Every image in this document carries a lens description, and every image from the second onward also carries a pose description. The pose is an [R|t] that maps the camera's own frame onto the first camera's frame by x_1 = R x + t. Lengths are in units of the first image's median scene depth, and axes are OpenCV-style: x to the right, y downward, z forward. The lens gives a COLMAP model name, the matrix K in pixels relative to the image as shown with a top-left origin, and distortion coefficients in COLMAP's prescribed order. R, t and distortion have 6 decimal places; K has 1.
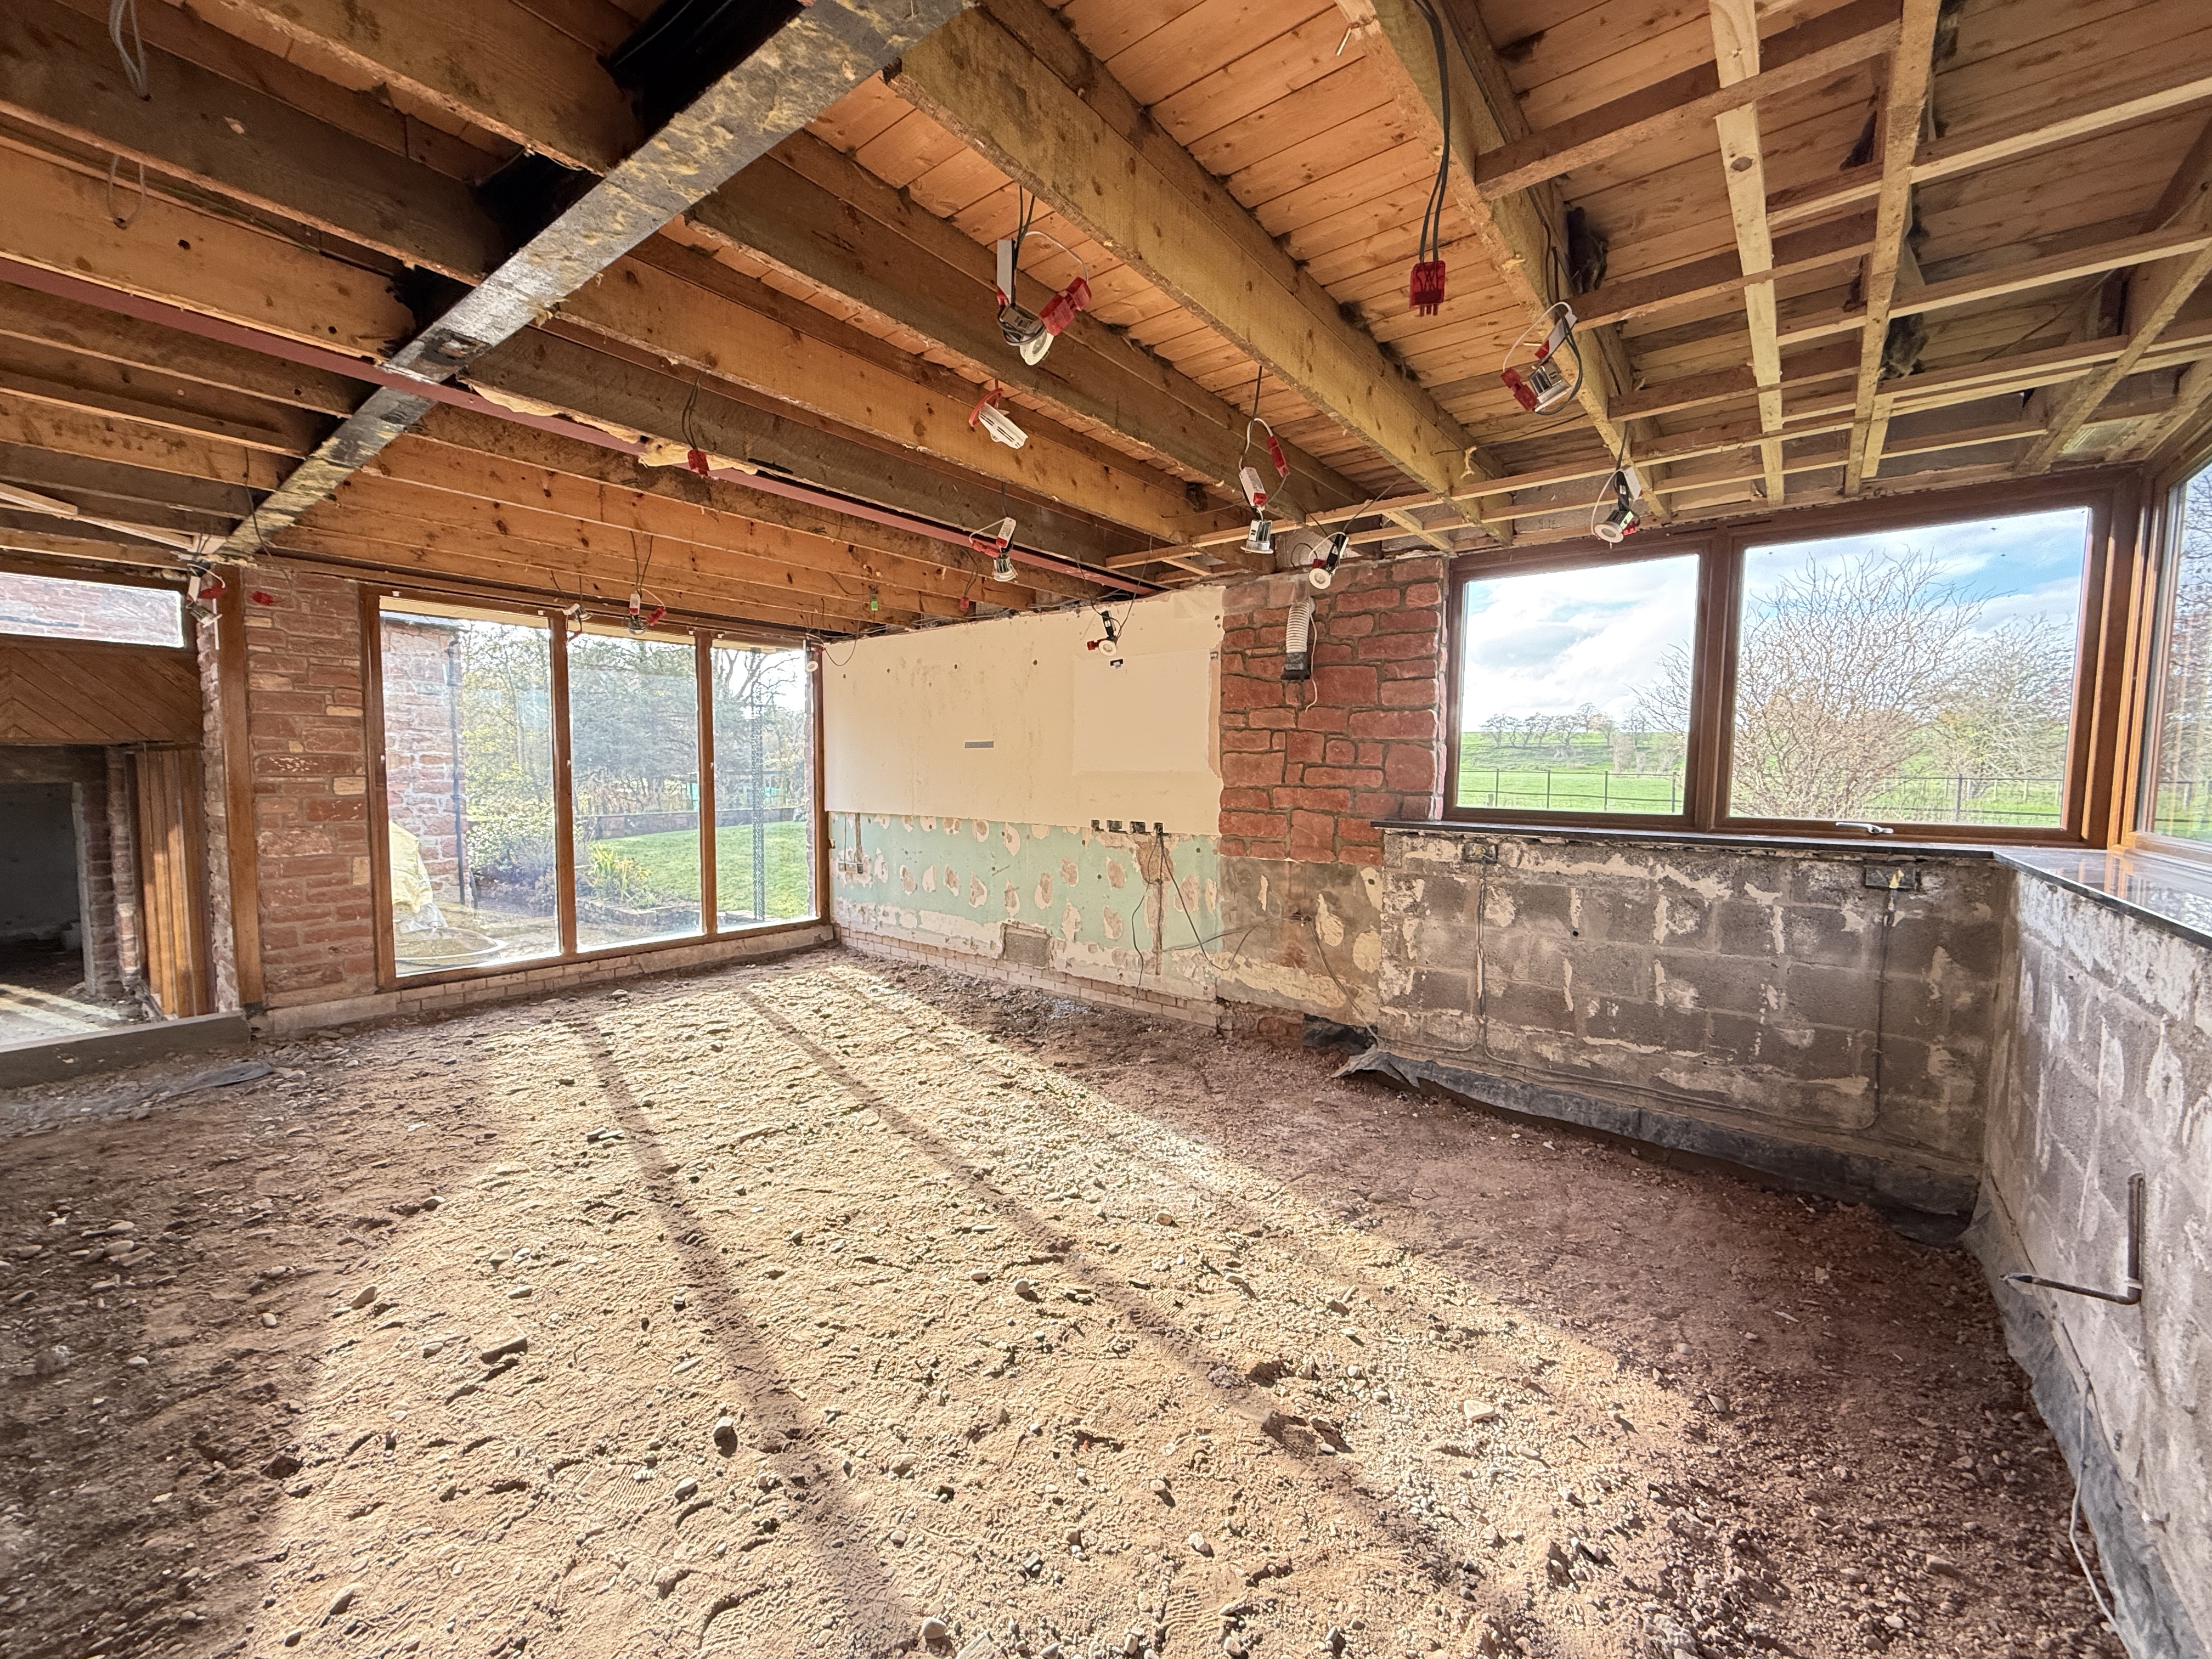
lens RADIAL K [[879.5, 0, 1100.6], [0, 879.5, 832.0], [0, 0, 1]] dist [-0.000773, -0.000182]
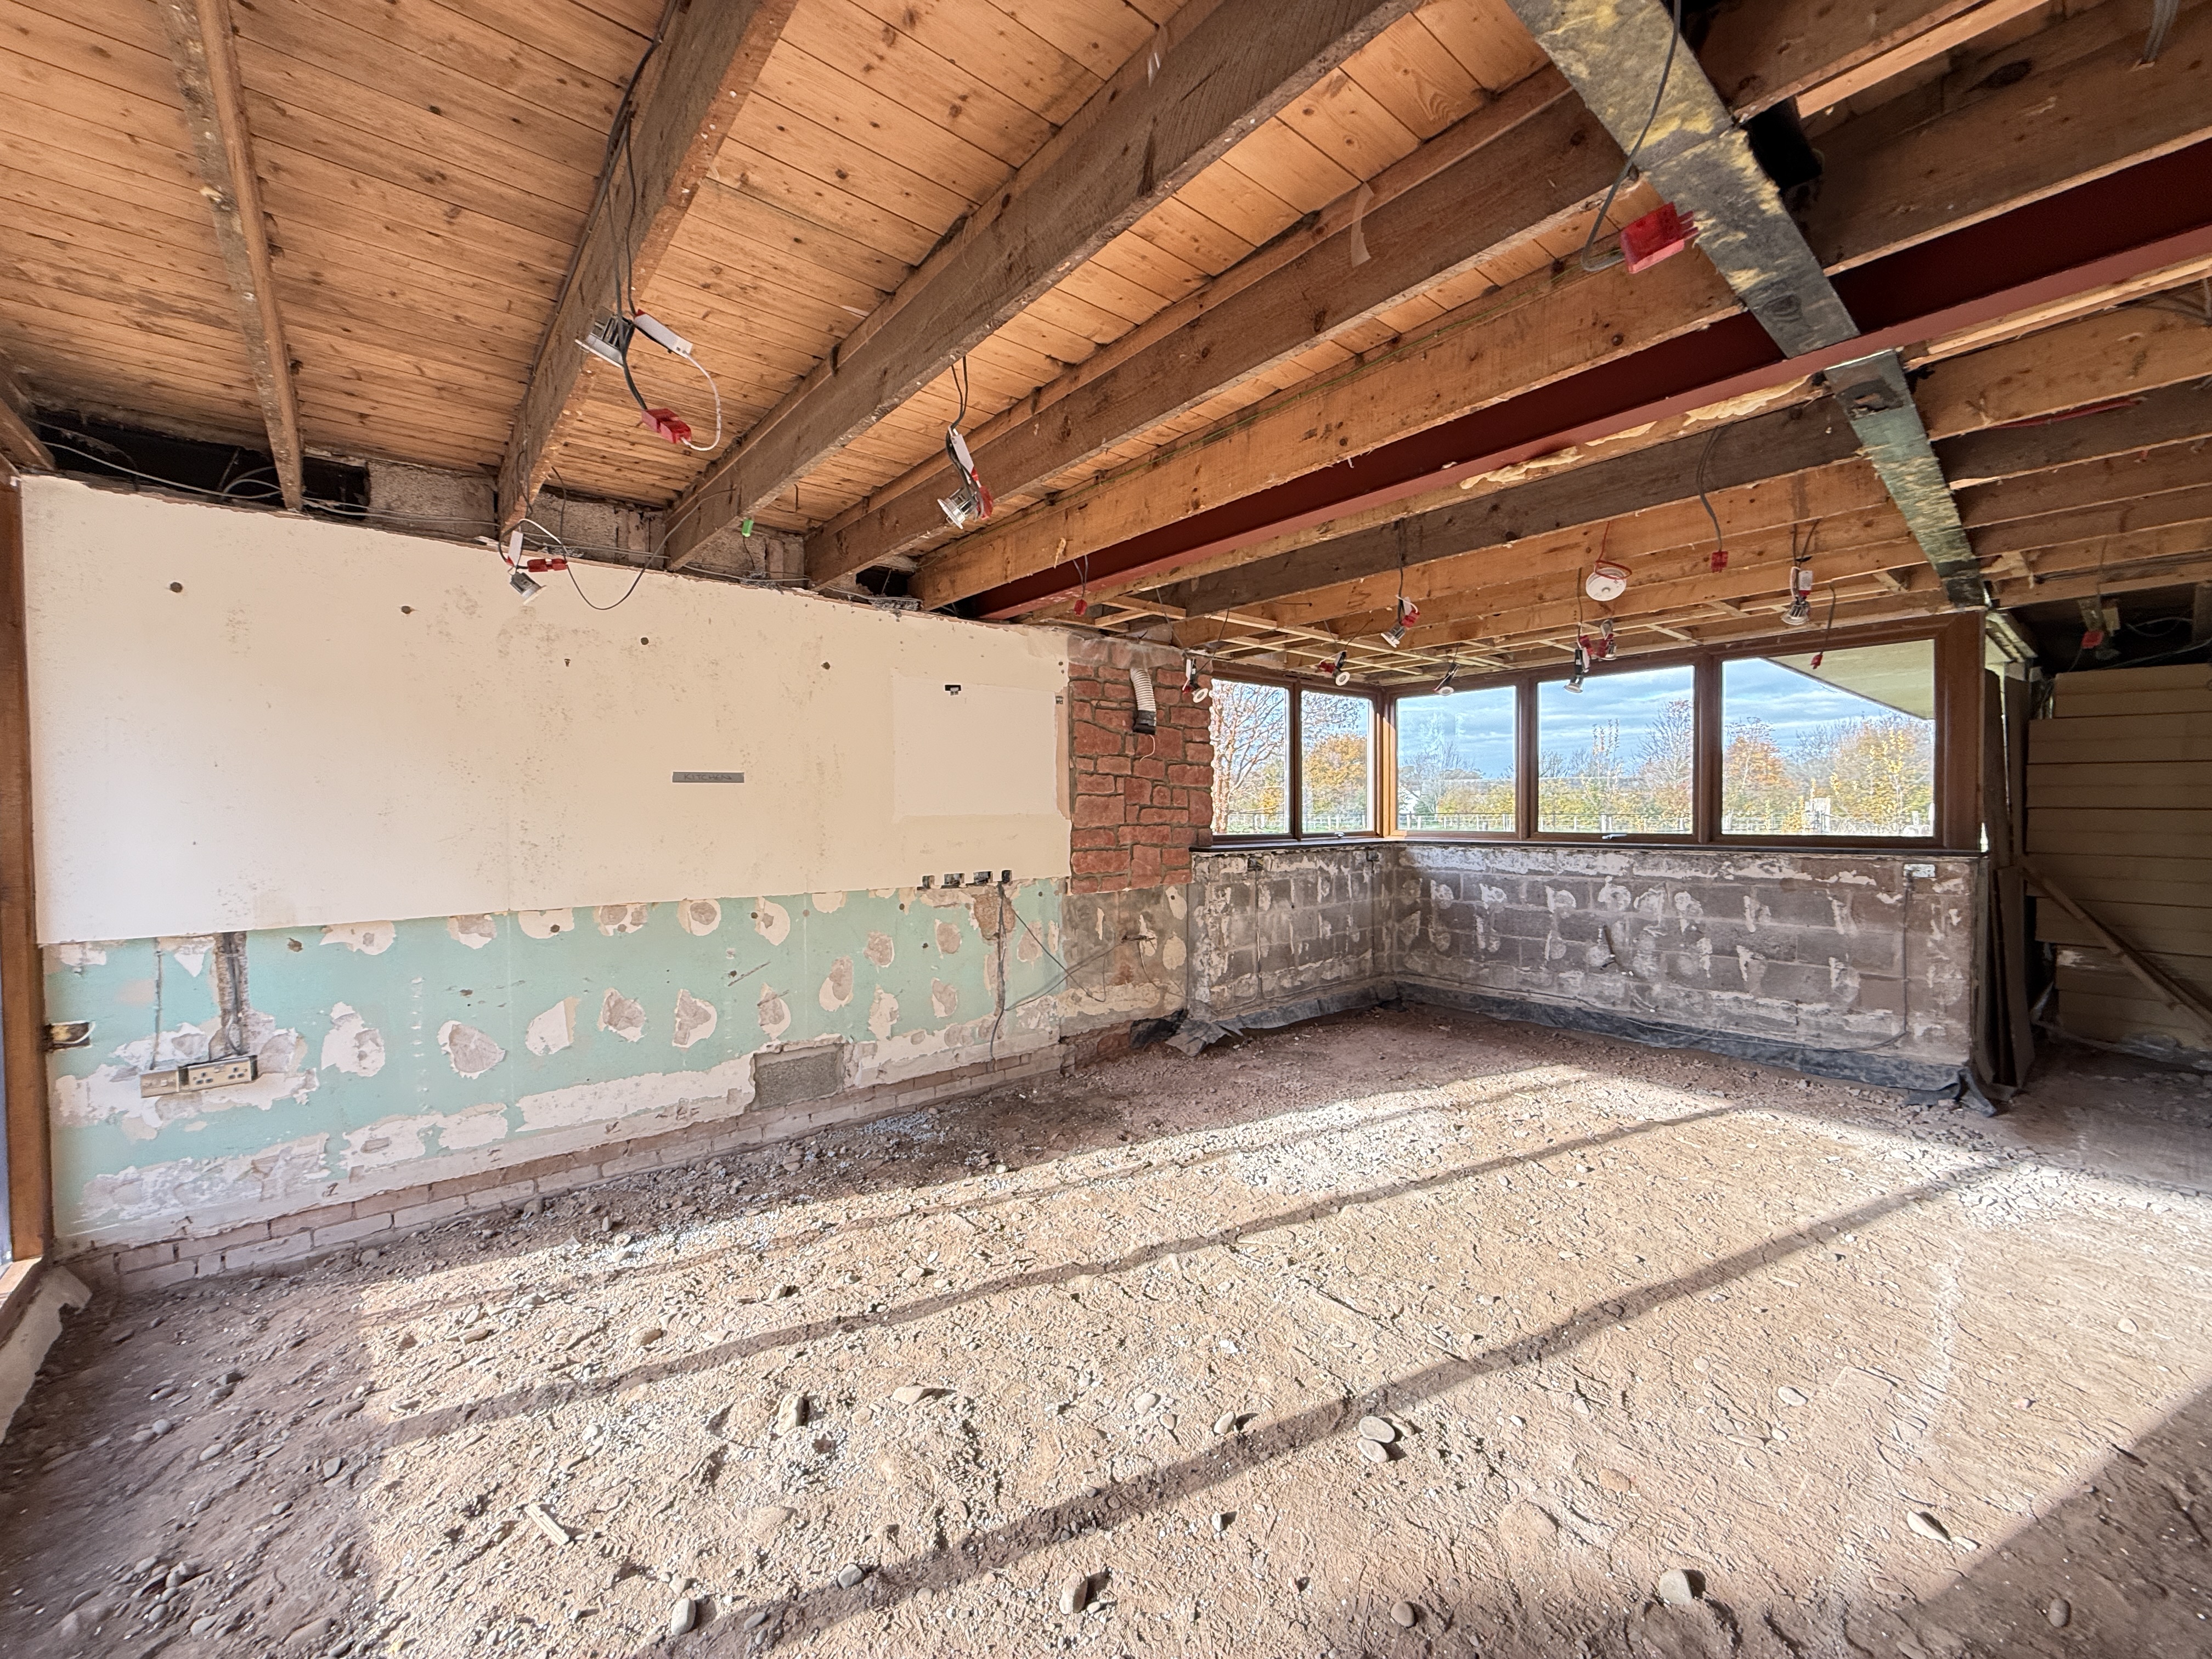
lens RADIAL K [[879.5, 0, 1103.3], [0, 879.5, 823.2], [0, 0, 1]] dist [-0.000773, -0.000182]
pose [[0.190926, -0.028436, 0.981192, -0.872664], [0.076079, 0.997002, 0.014090, -0.069369], [-0.978652, 0.071958, 0.192517, 0.773550]]
